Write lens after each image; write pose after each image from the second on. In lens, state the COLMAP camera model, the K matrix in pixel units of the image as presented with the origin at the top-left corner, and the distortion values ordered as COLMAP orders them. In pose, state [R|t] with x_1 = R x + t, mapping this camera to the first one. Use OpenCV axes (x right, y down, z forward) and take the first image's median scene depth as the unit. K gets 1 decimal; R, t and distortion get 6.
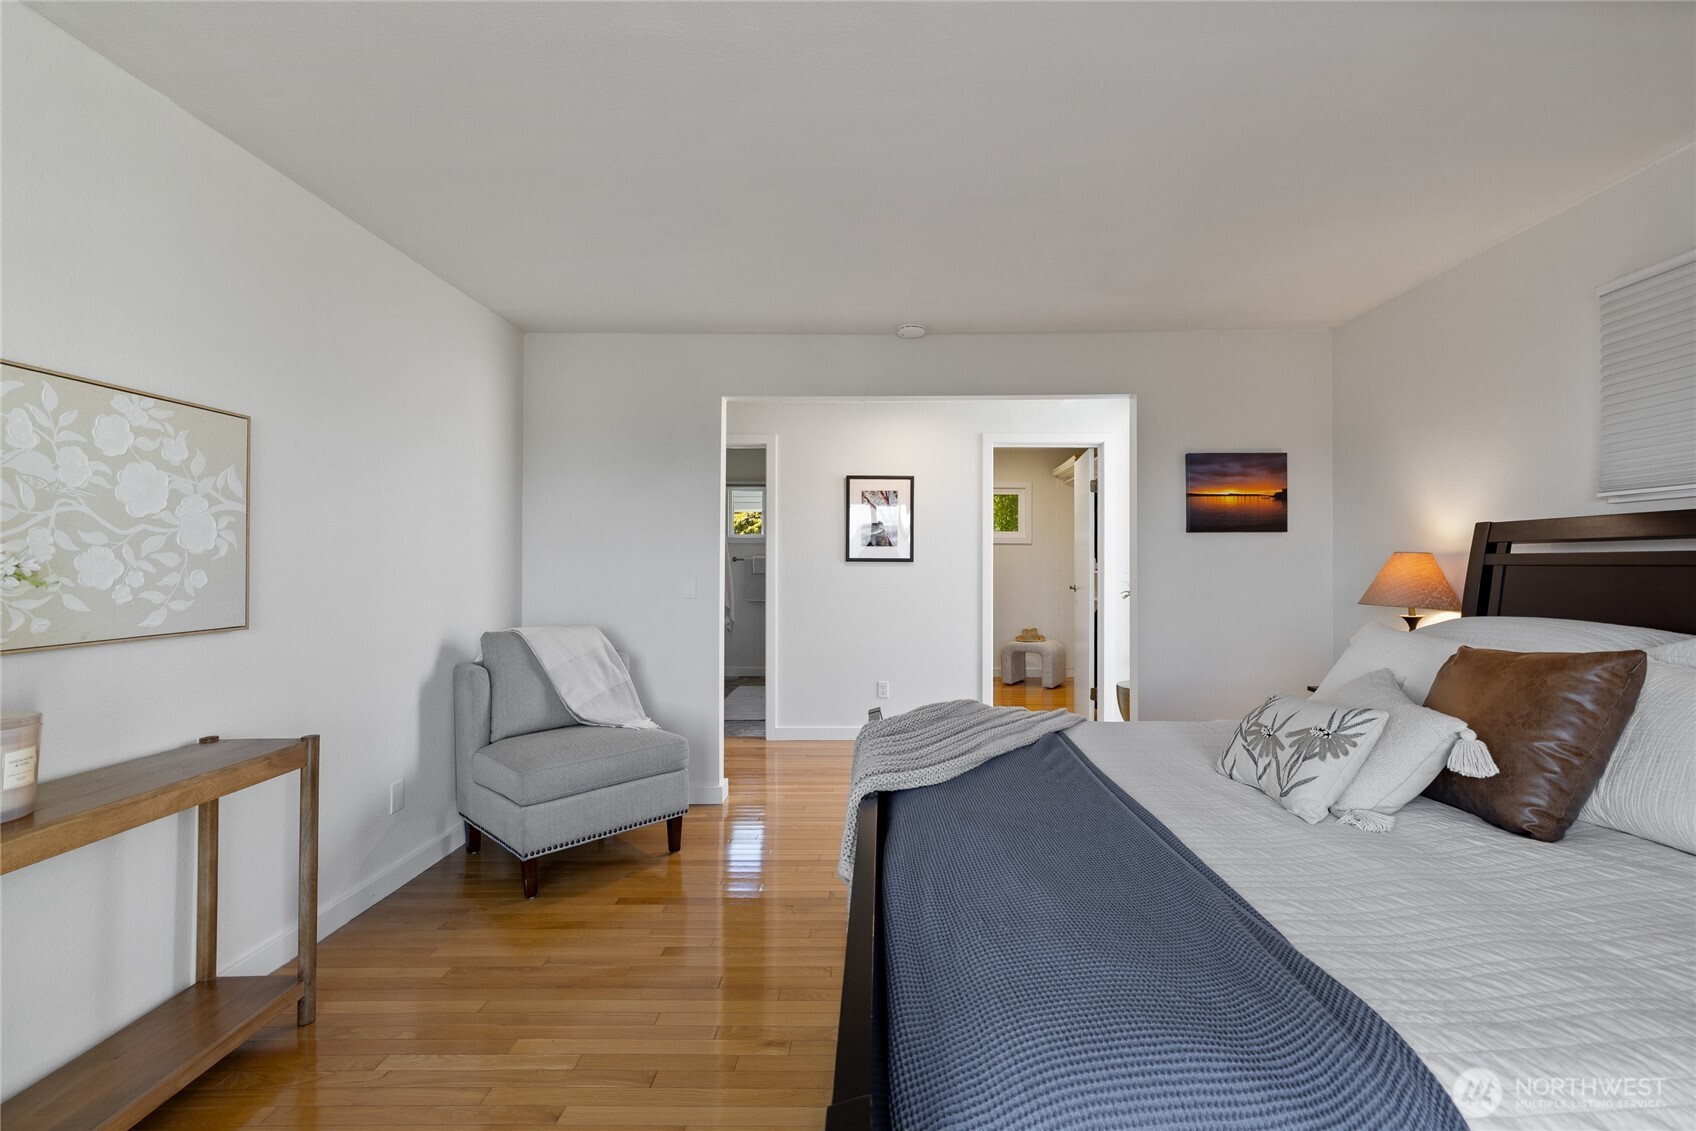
lens RADIAL K [[713.4, 0, 860.2], [0, 713.4, 566.4], [0, 0, 1]] dist [-0.000823, -0.000012]
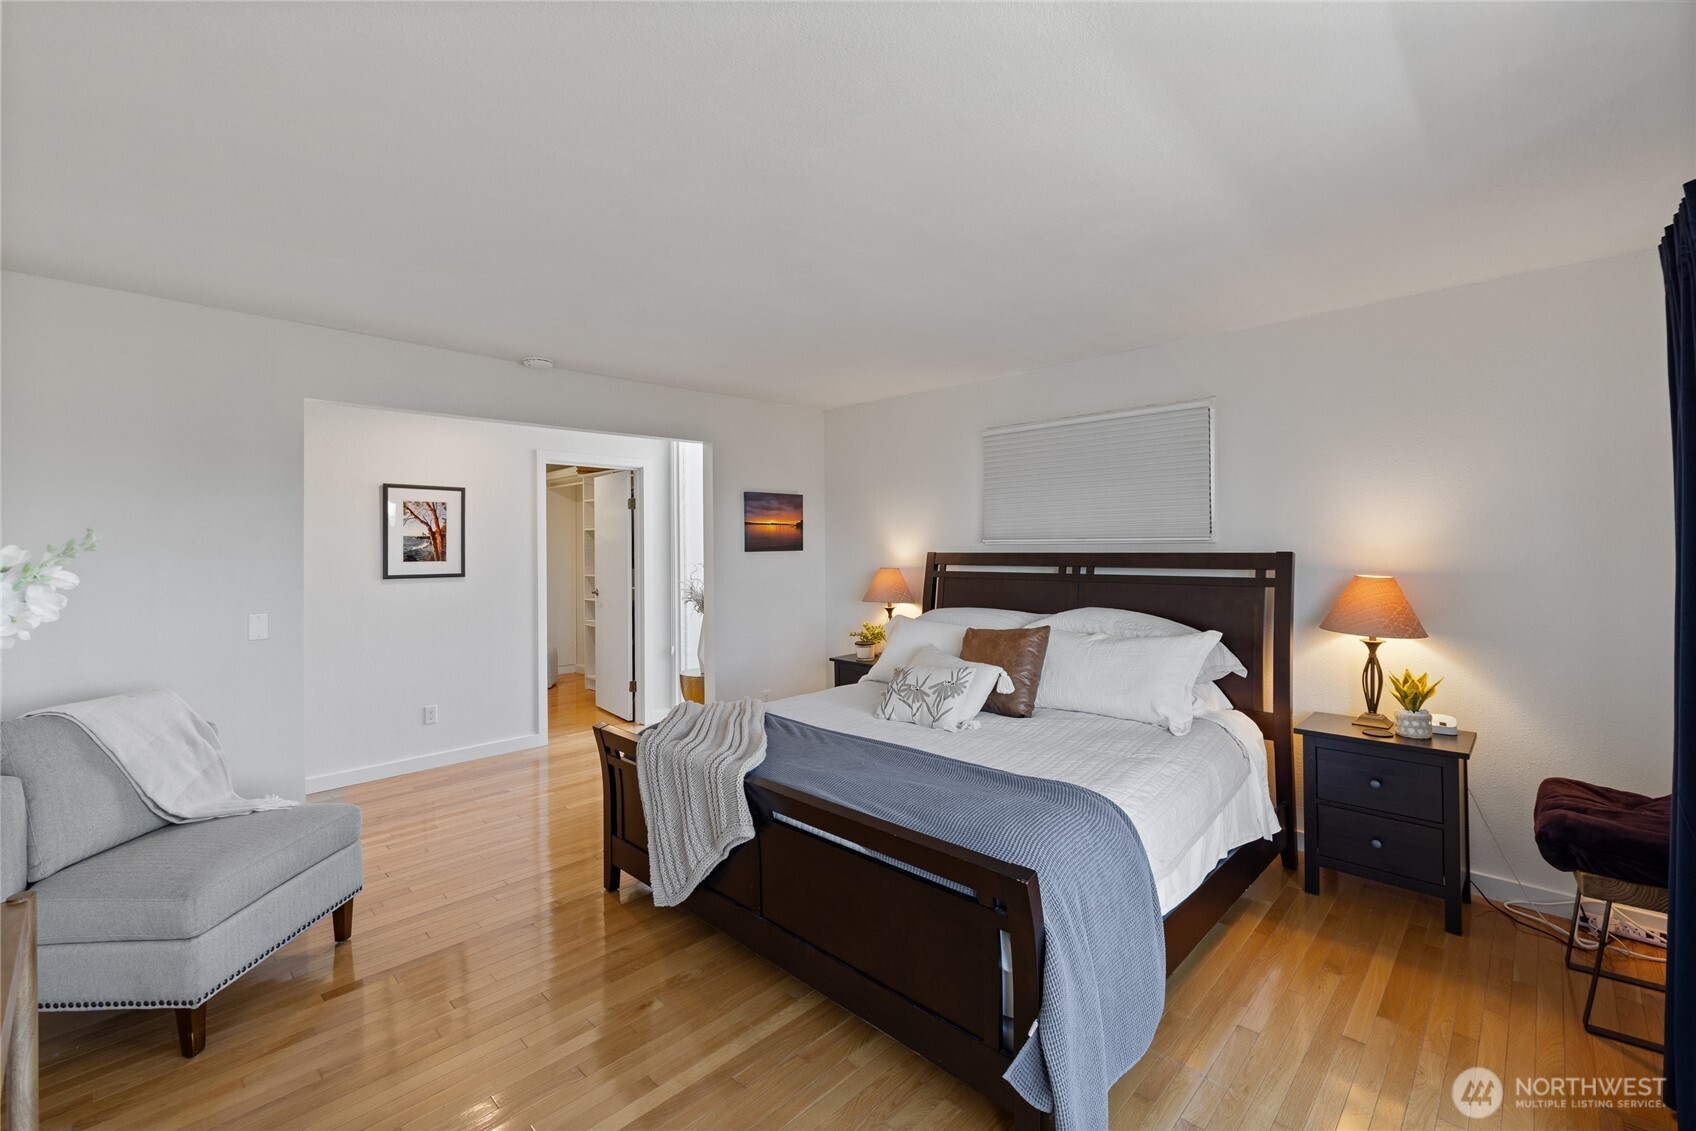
lens RADIAL K [[713.4, 0, 845.8], [0, 713.4, 547.9], [0, 0, 1]] dist [-0.000823, -0.000012]
pose [[0.687701, -0.008570, 0.725944, -0.459605], [0.015294, 0.999879, -0.002684, -0.061264], [-0.725833, 0.012948, 0.687749, -0.041322]]
